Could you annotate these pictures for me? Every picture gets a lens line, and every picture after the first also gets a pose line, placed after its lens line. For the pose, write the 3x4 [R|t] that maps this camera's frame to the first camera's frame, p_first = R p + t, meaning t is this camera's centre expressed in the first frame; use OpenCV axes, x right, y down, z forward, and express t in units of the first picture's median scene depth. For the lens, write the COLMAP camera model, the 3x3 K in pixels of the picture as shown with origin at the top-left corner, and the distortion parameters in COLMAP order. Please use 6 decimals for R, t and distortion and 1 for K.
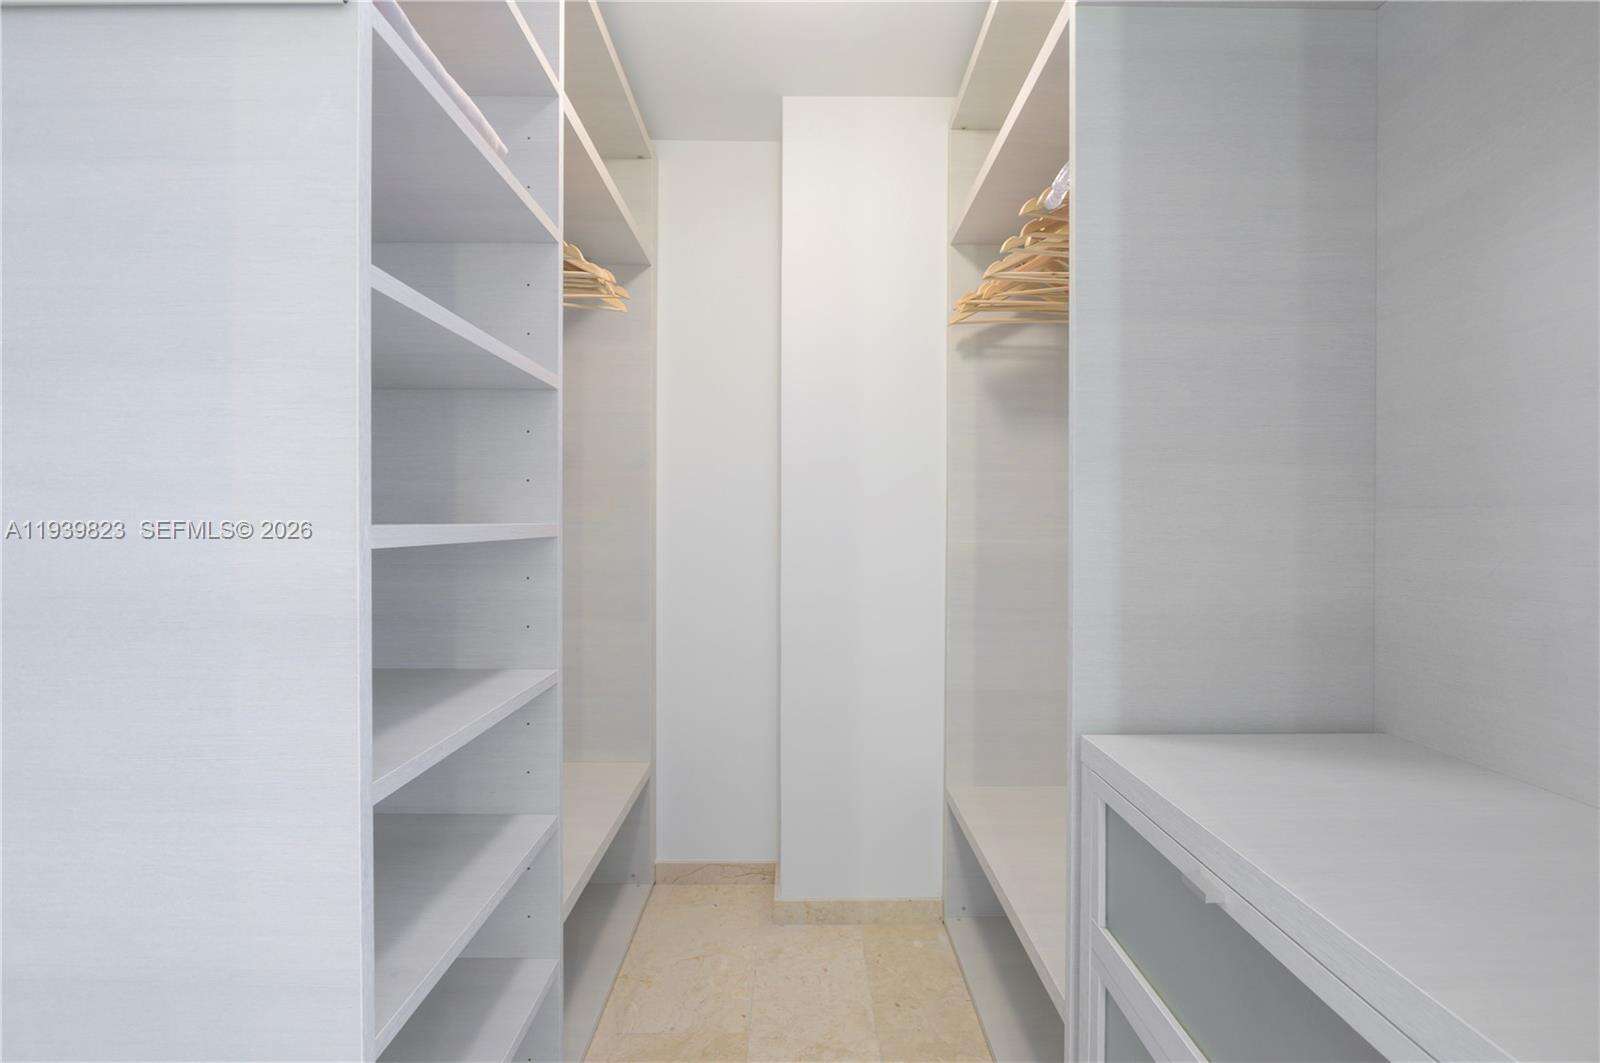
lens RADIAL K [[754.5, 0, 806.7], [0, 754.5, 528.5], [0, 0, 1]] dist [-0.012578, 0.000424]
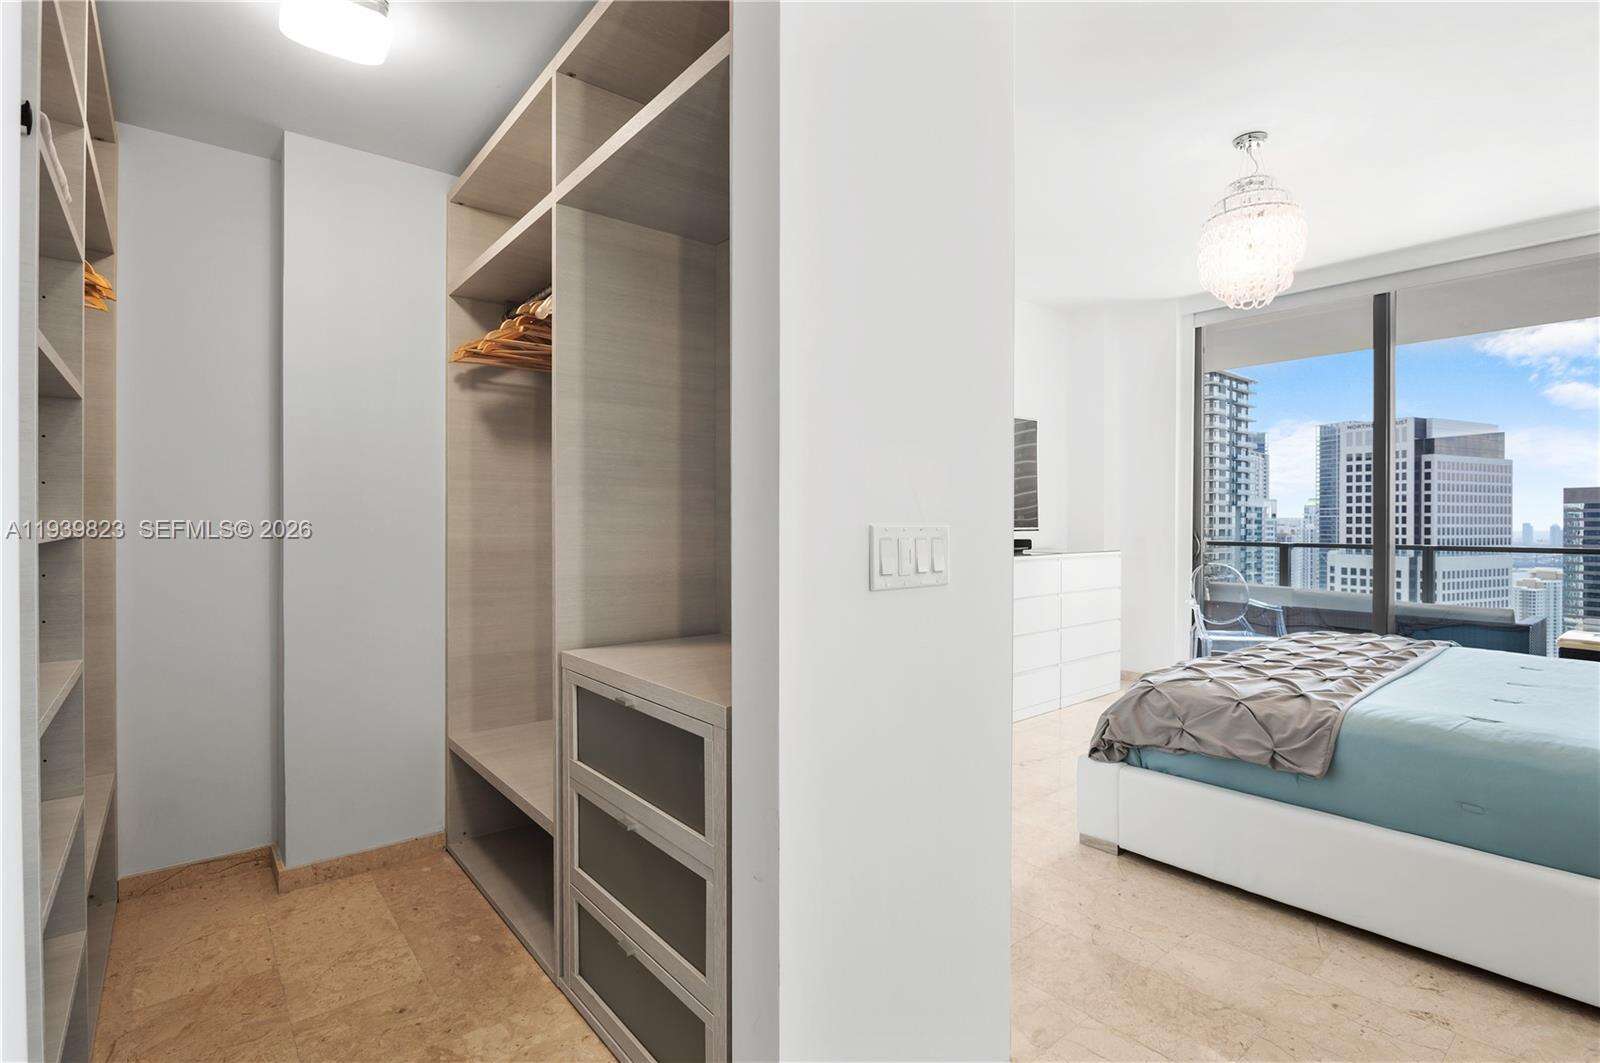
lens RADIAL K [[759.4, 0, 805.1], [0, 759.4, 533.0], [0, 0, 1]] dist [-0.012083, 0.000645]
pose [[0.777508, -0.010925, 0.628778, -0.141716], [0.004918, 0.999924, 0.011292, 0.000963], [-0.628854, -0.005687, 0.777503, -0.337554]]
